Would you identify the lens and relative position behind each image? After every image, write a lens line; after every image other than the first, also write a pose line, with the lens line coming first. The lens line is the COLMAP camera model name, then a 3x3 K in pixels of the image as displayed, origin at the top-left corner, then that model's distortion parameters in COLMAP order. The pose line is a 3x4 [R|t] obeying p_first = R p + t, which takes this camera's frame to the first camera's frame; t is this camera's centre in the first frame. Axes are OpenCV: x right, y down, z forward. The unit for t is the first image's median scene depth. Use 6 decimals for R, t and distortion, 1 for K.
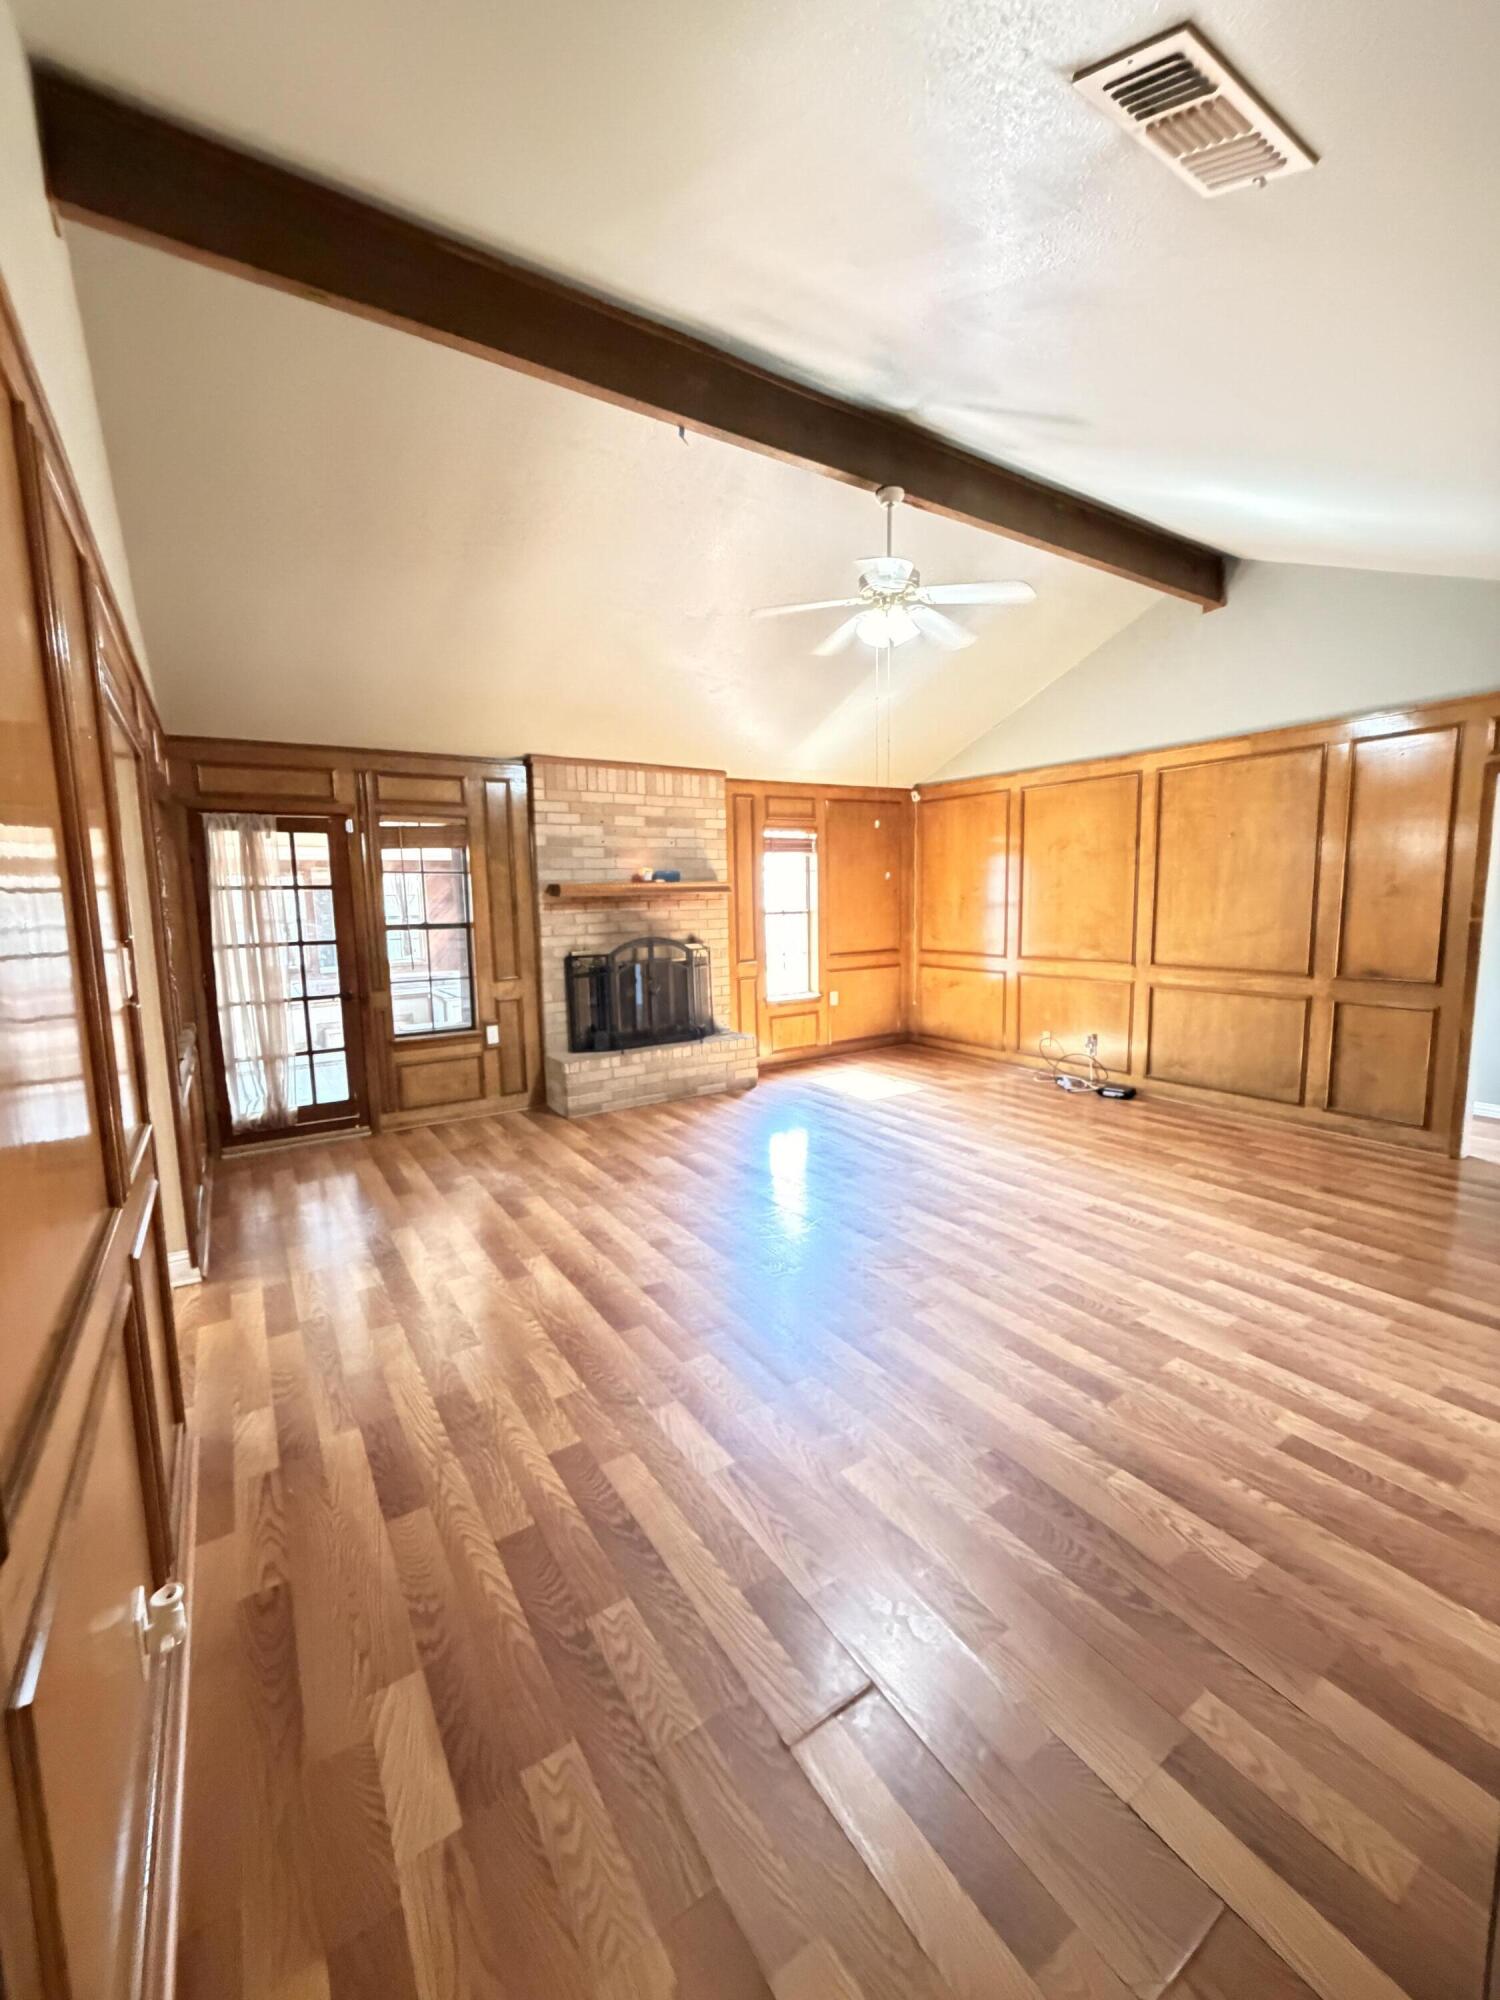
lens RADIAL K [[794.9, 0, 752.3], [0, 794.9, 993.1], [0, 0, 1]] dist [0.000043, 0.000096]
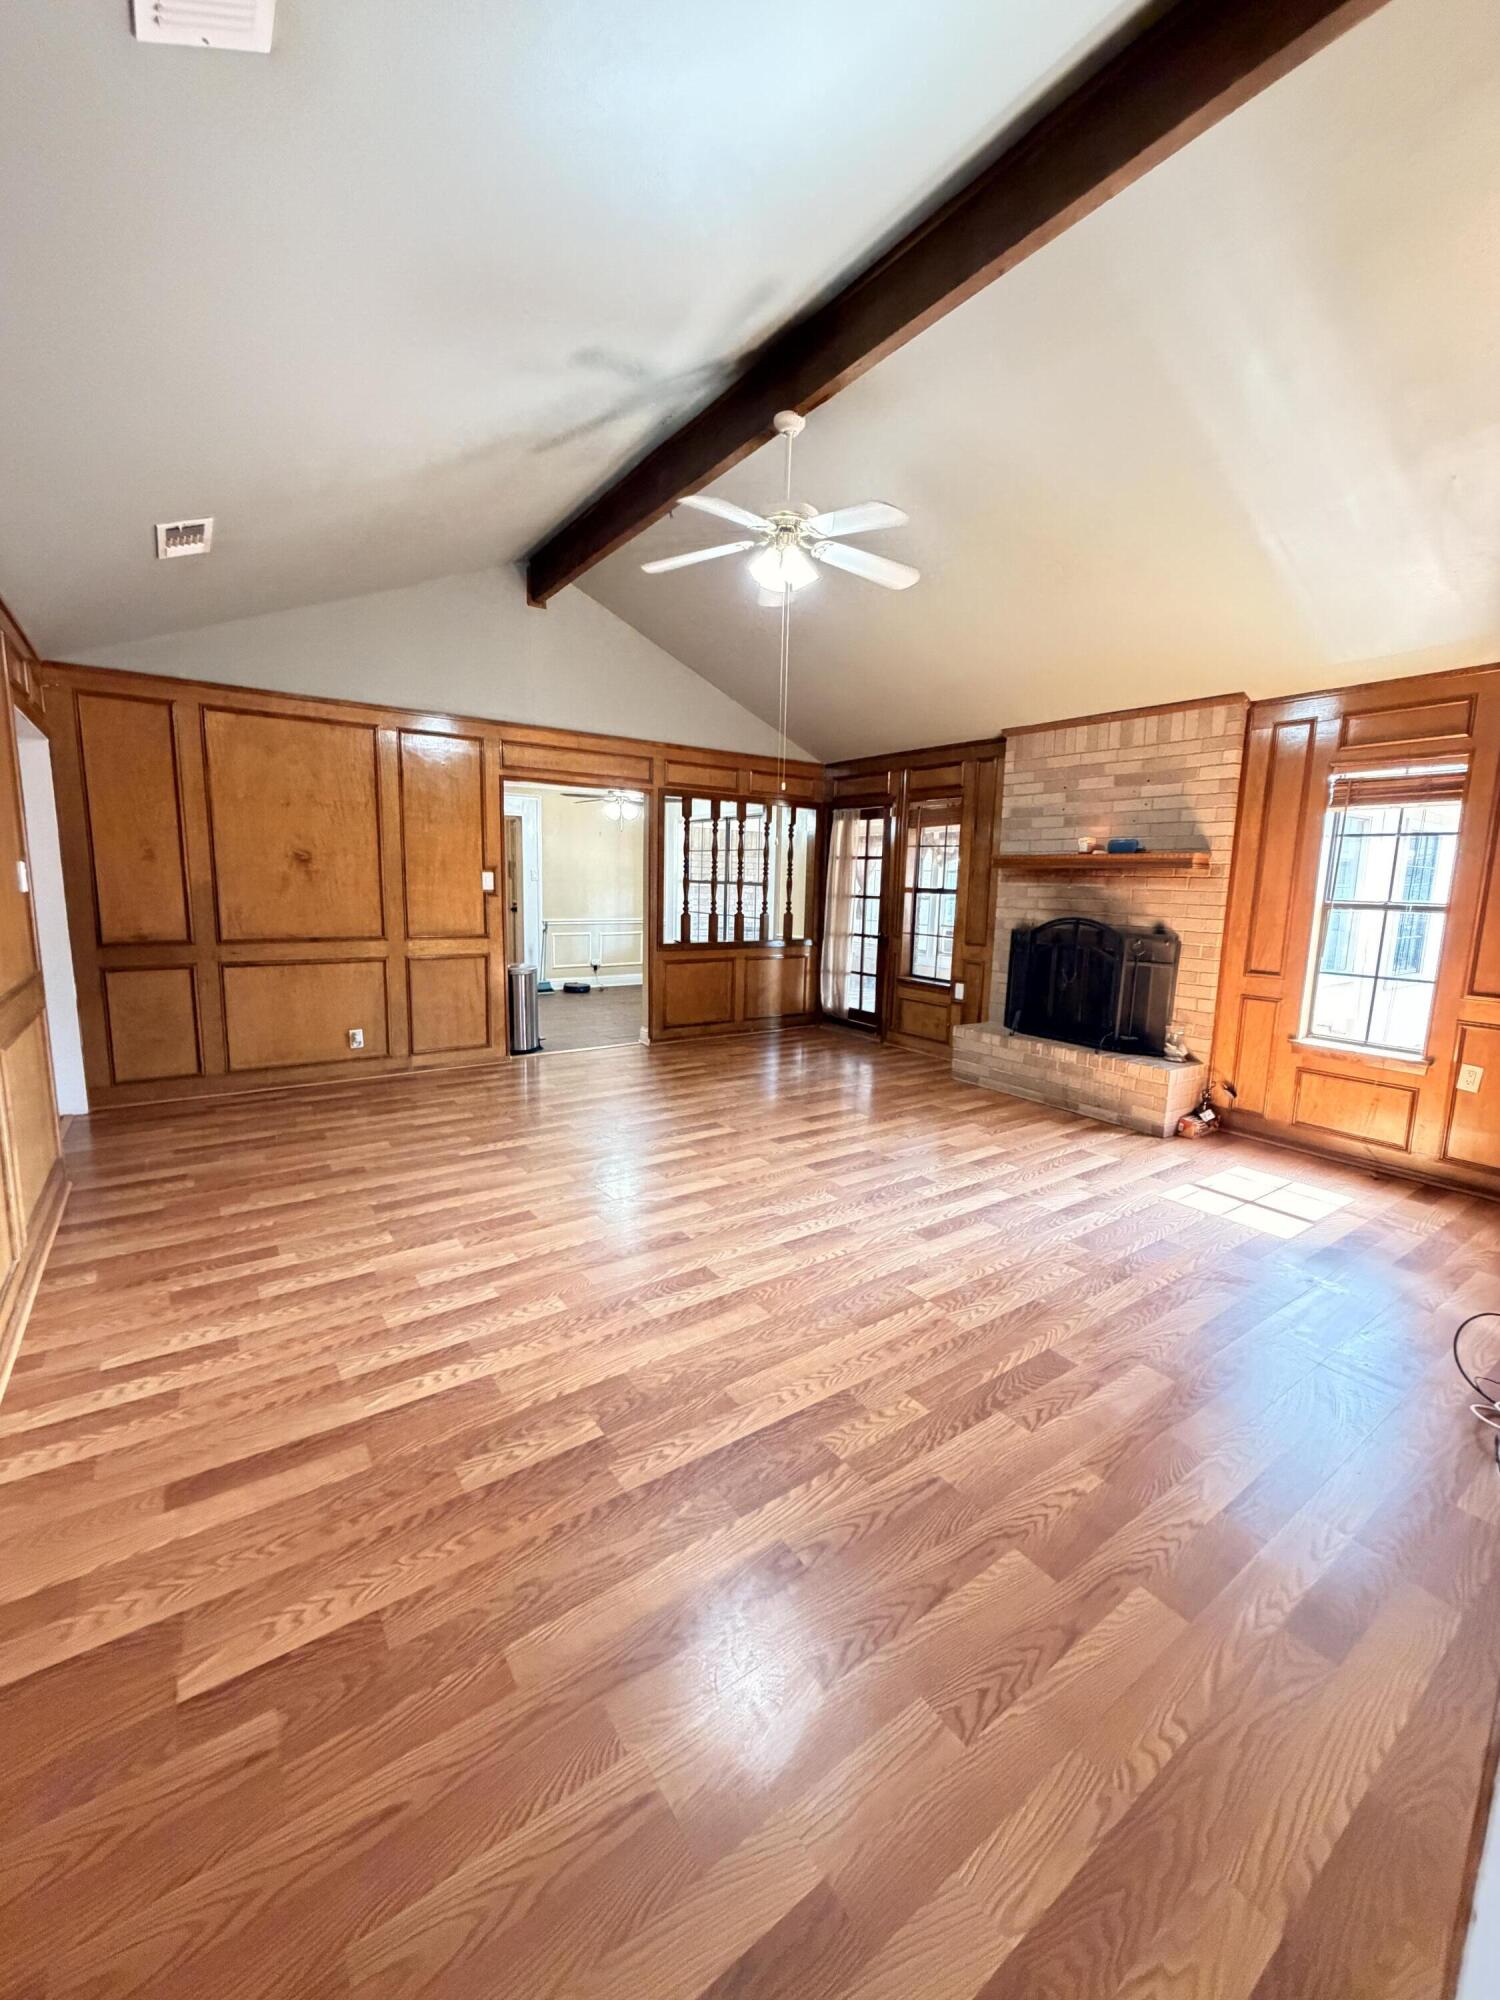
lens RADIAL K [[794.9, 0, 752.3], [0, 794.9, 993.1], [0, 0, 1]] dist [0.000043, 0.000096]
pose [[0.040575, 0.167564, -0.985026, 0.878170], [-0.145554, 0.976313, 0.160086, -0.093931], [0.988518, 0.136879, 0.064003, 0.736862]]
